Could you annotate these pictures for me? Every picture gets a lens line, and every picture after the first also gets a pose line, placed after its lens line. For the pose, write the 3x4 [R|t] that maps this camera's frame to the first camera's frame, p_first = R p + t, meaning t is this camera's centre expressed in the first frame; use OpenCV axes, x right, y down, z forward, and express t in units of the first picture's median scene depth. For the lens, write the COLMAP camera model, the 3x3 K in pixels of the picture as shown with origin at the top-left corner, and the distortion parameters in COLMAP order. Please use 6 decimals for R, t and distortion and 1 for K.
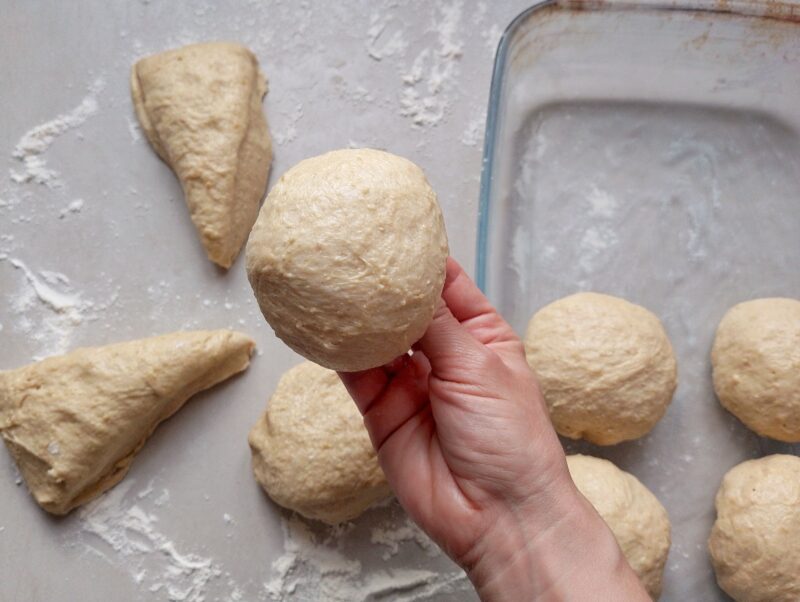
lens RADIAL K [[675.2, 0, 407.8], [0, 675.2, 302.8], [0, 0, 1]] dist [-0.011243, -0.119876]
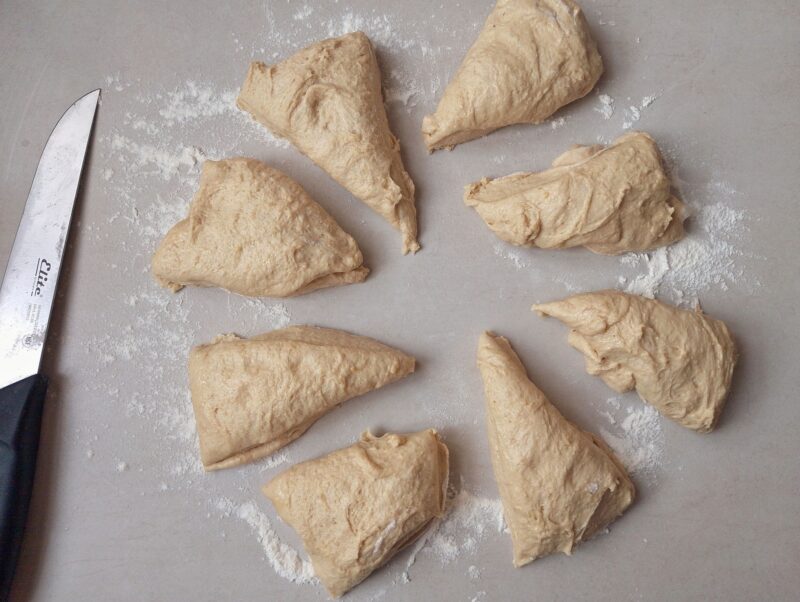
lens RADIAL K [[675.2, 0, 407.8], [0, 675.2, 302.8], [0, 0, 1]] dist [-0.011243, -0.119876]
pose [[-0.004670, -0.998998, 0.044501, -0.238233], [0.966401, 0.006928, 0.256944, -0.367577], [-0.256995, 0.044205, 0.965401, -0.064068]]
